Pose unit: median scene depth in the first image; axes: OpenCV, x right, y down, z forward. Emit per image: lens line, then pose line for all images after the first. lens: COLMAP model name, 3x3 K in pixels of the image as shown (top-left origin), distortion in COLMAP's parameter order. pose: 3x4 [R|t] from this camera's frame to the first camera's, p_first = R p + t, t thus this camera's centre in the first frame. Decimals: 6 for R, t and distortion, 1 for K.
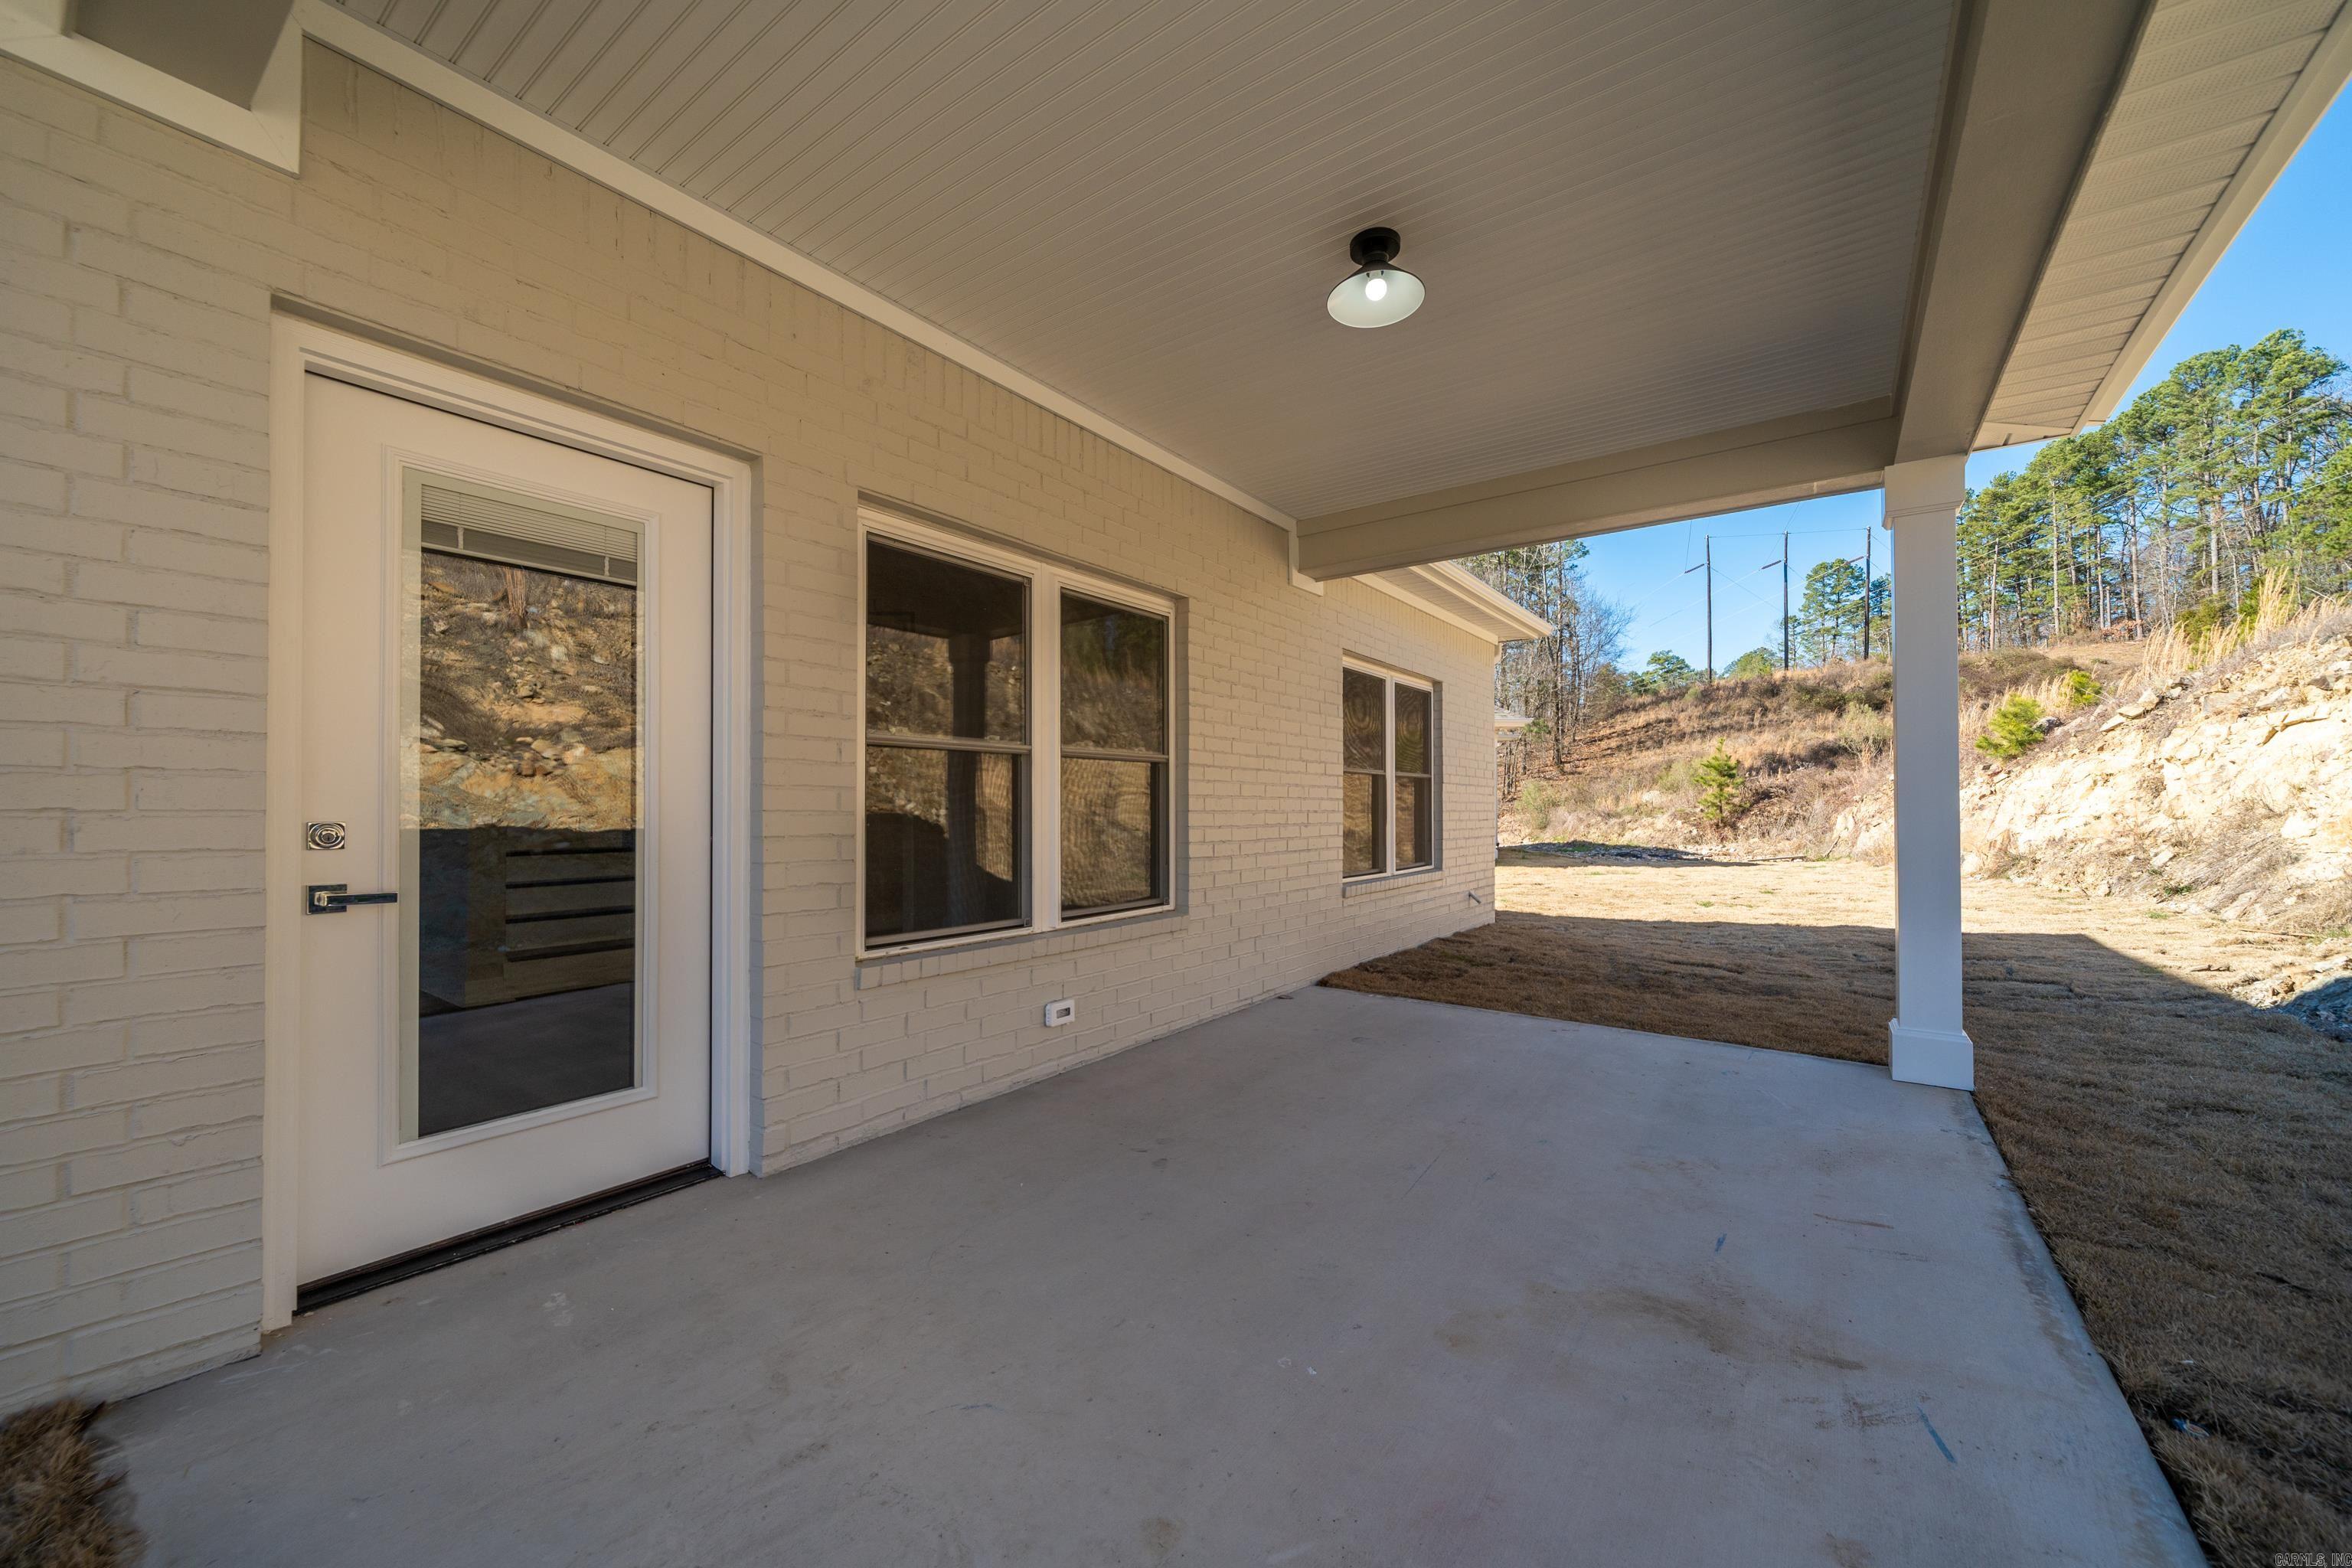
lens RADIAL K [[881.8, 0, 1171.6], [0, 881.8, 794.7], [0, 0, 1]] dist [-0.002417, -0.000173]
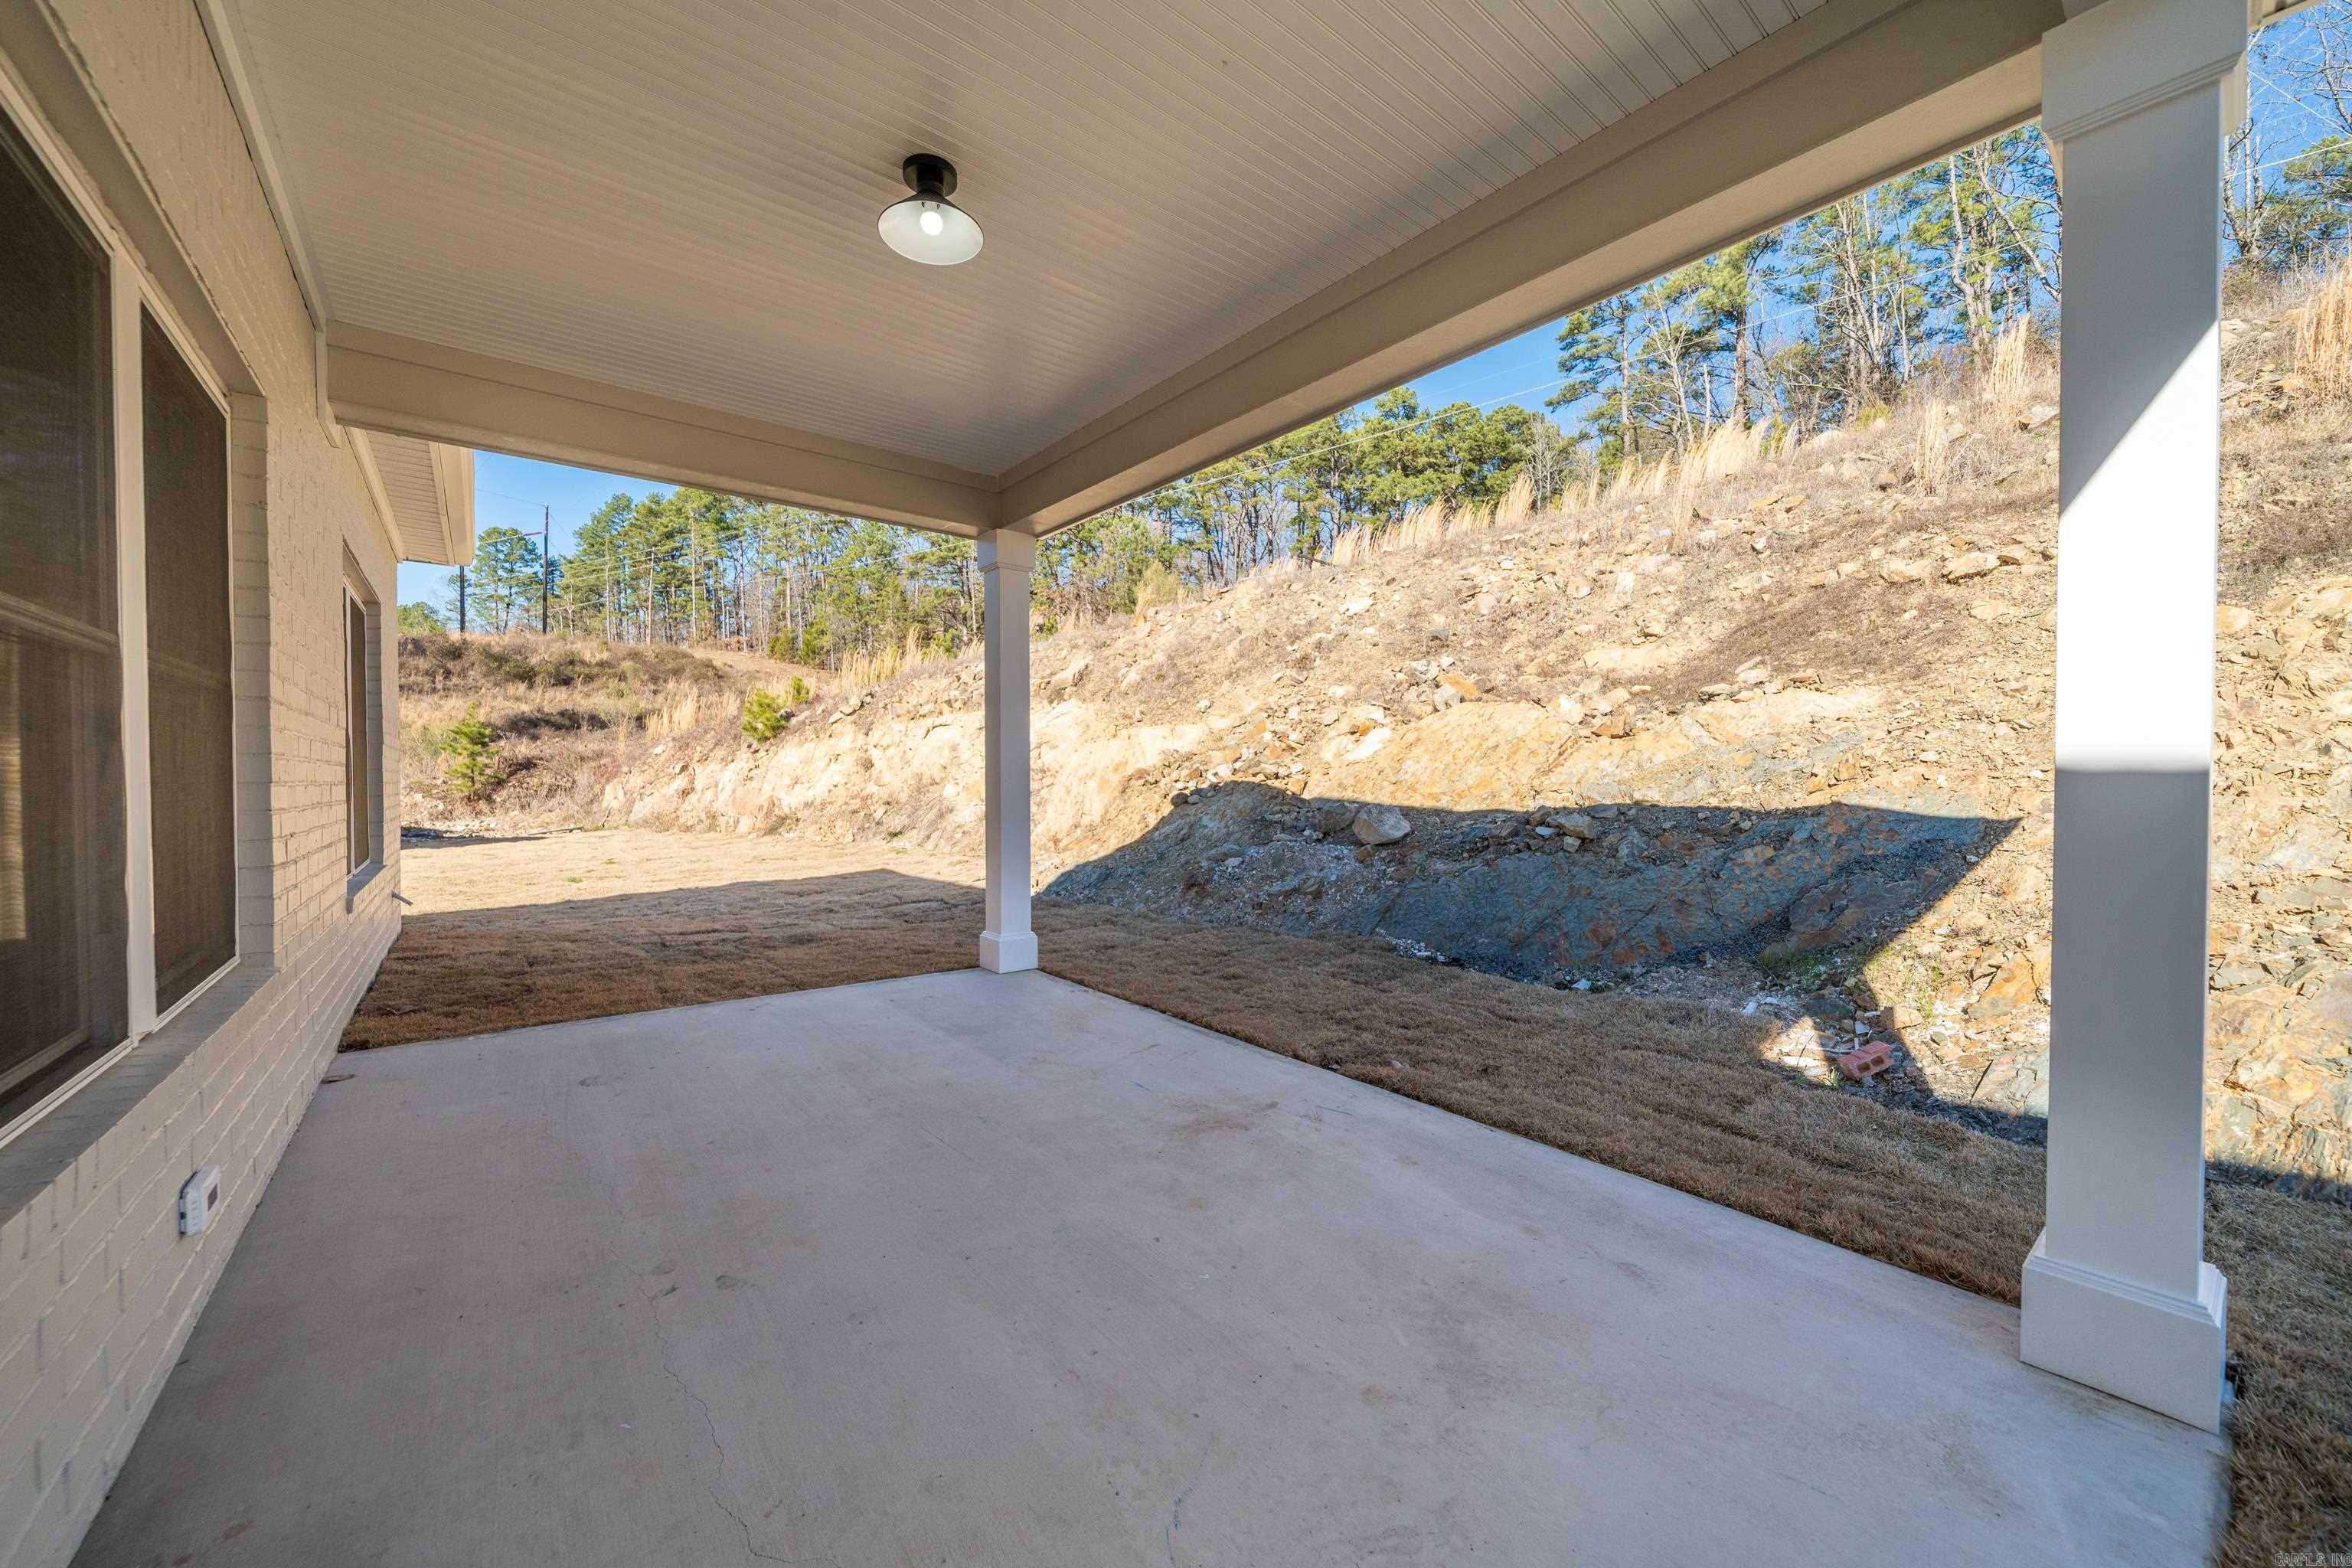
lens RADIAL K [[886.0, 0, 1187.1], [0, 886.0, 787.5], [0, 0, 1]] dist [-0.001394, -0.000060]
pose [[0.255571, -0.009372, 0.966745, -0.132595], [-0.013817, 0.999815, 0.013345, 0.002219], [-0.966692, -0.016768, 0.255394, 0.105657]]
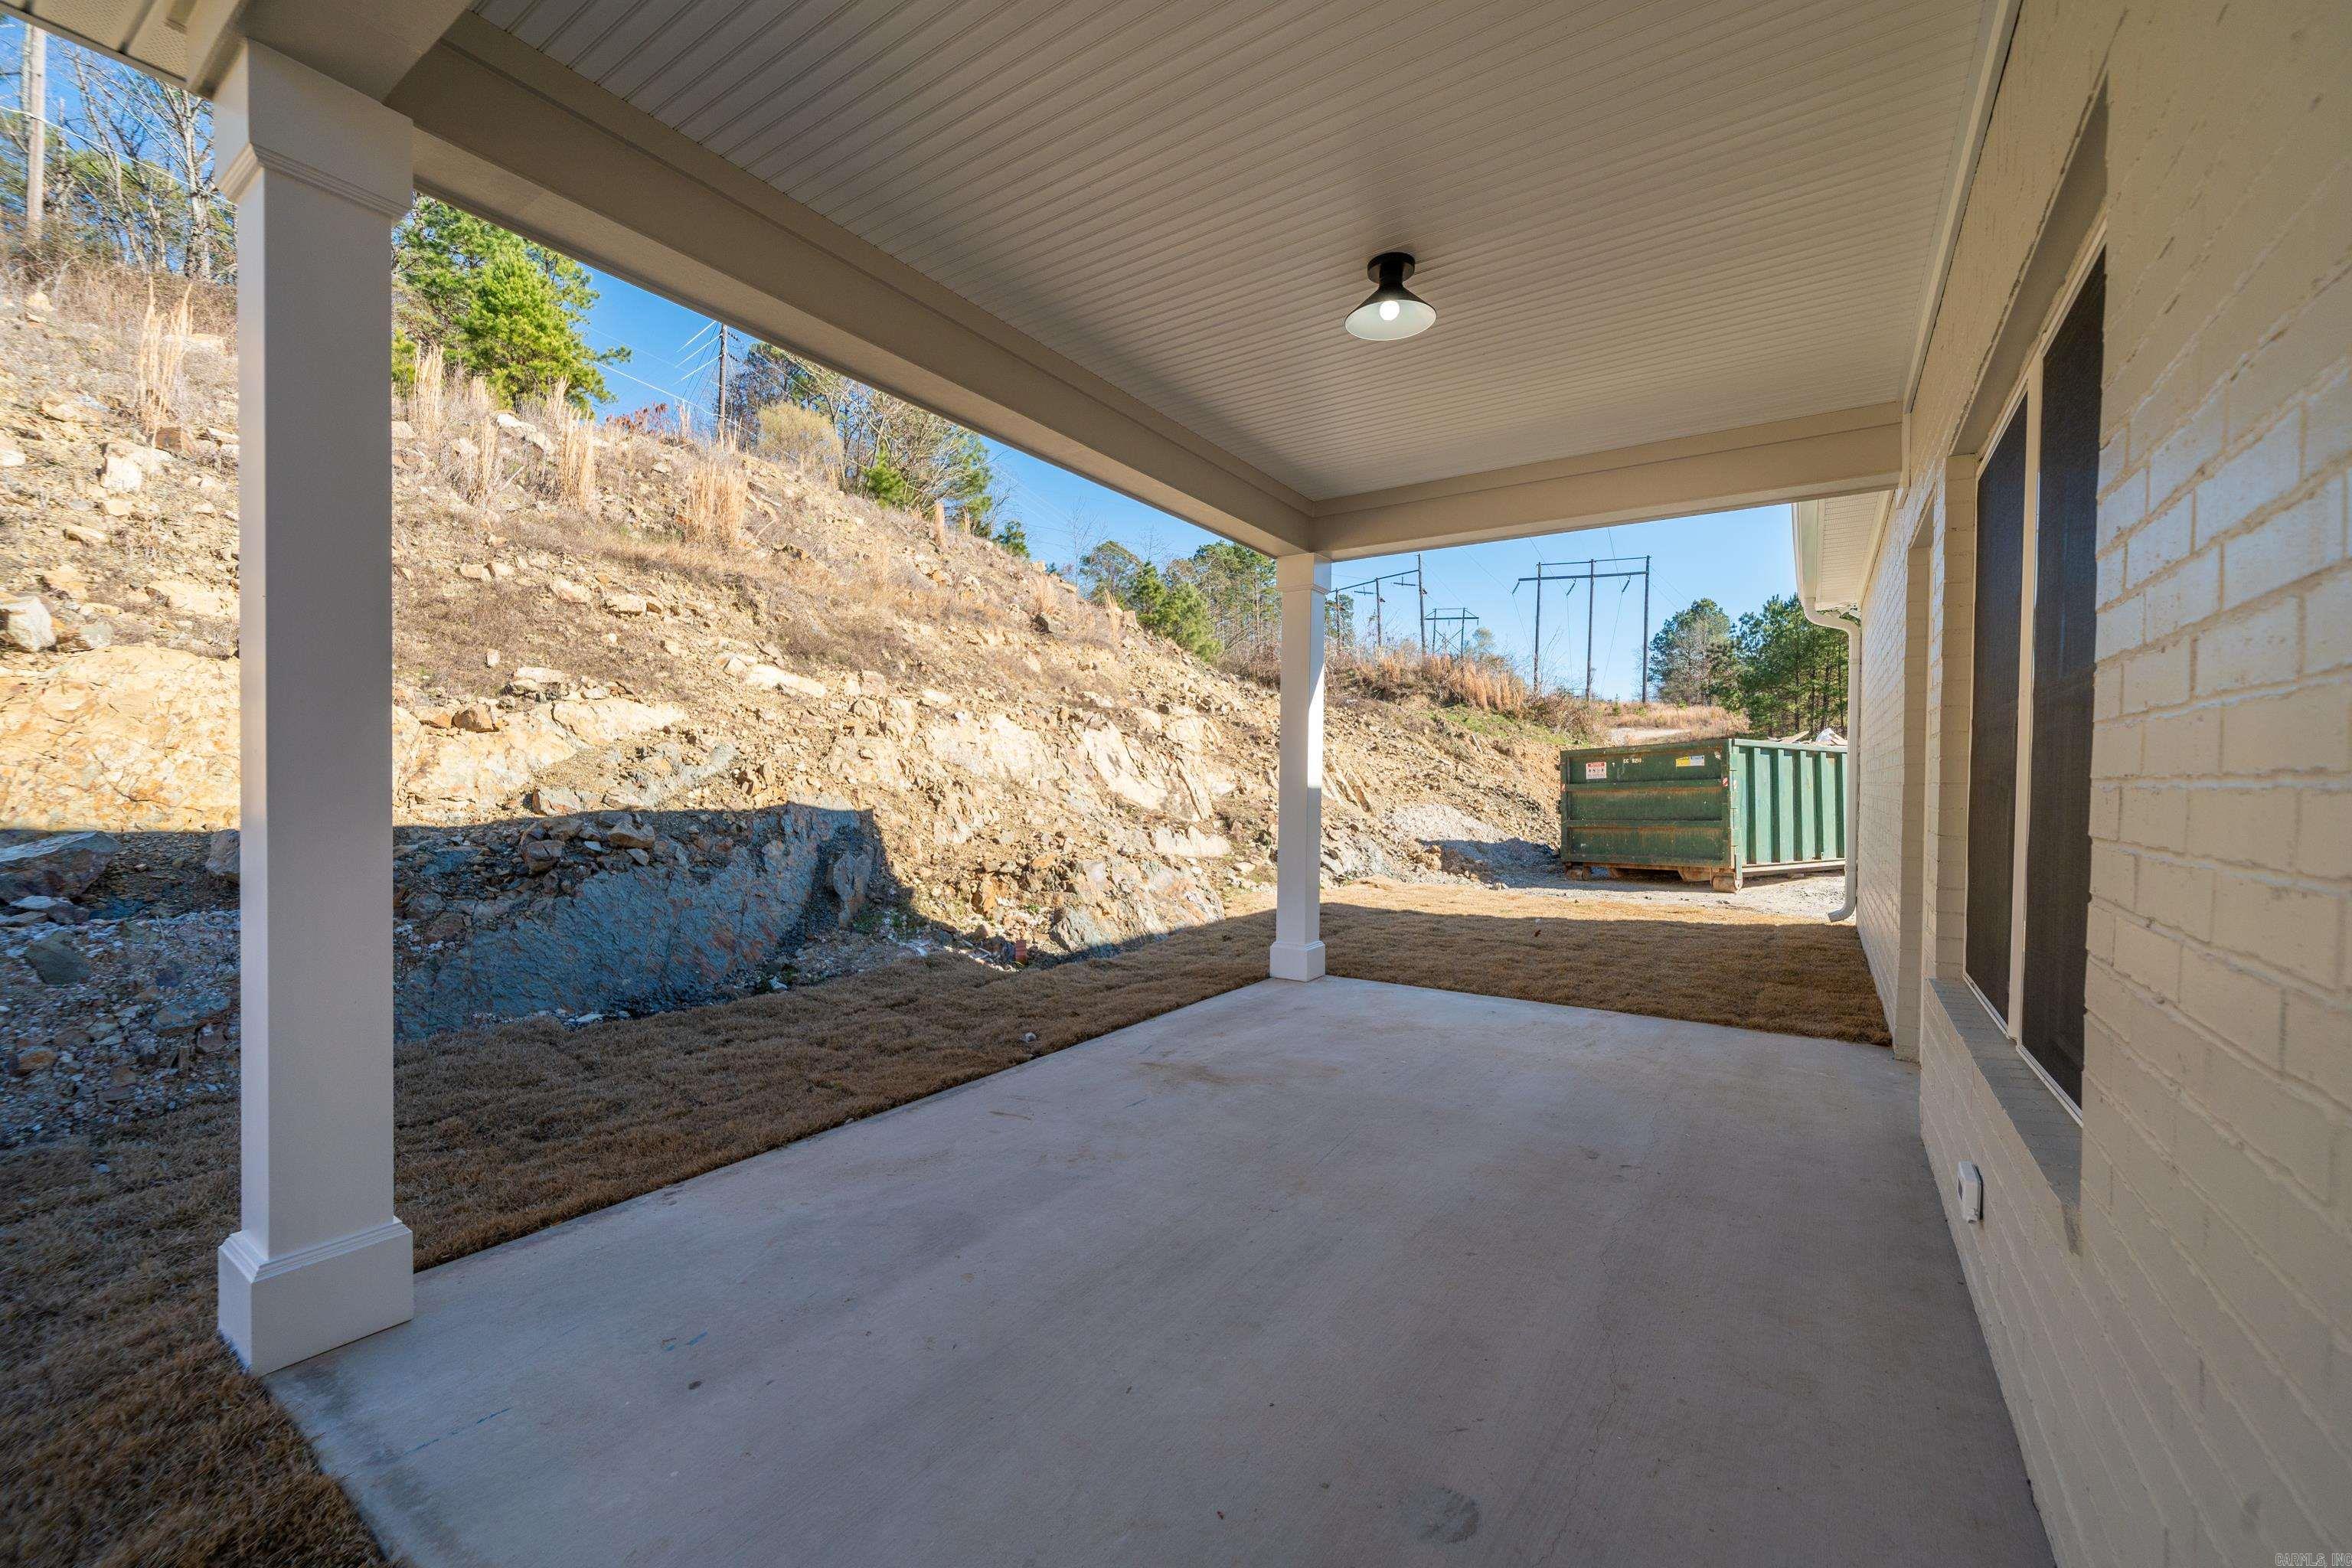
lens RADIAL K [[933.8, 0, 1176.0], [0, 933.8, 784.0], [0, 0, 1]] dist [0.010014, -0.000007]
pose [[-0.999039, -0.014386, -0.041405, 0.115318], [-0.013926, 0.999838, -0.011373, 0.002548], [0.041562, -0.010785, -0.999078, 0.459755]]
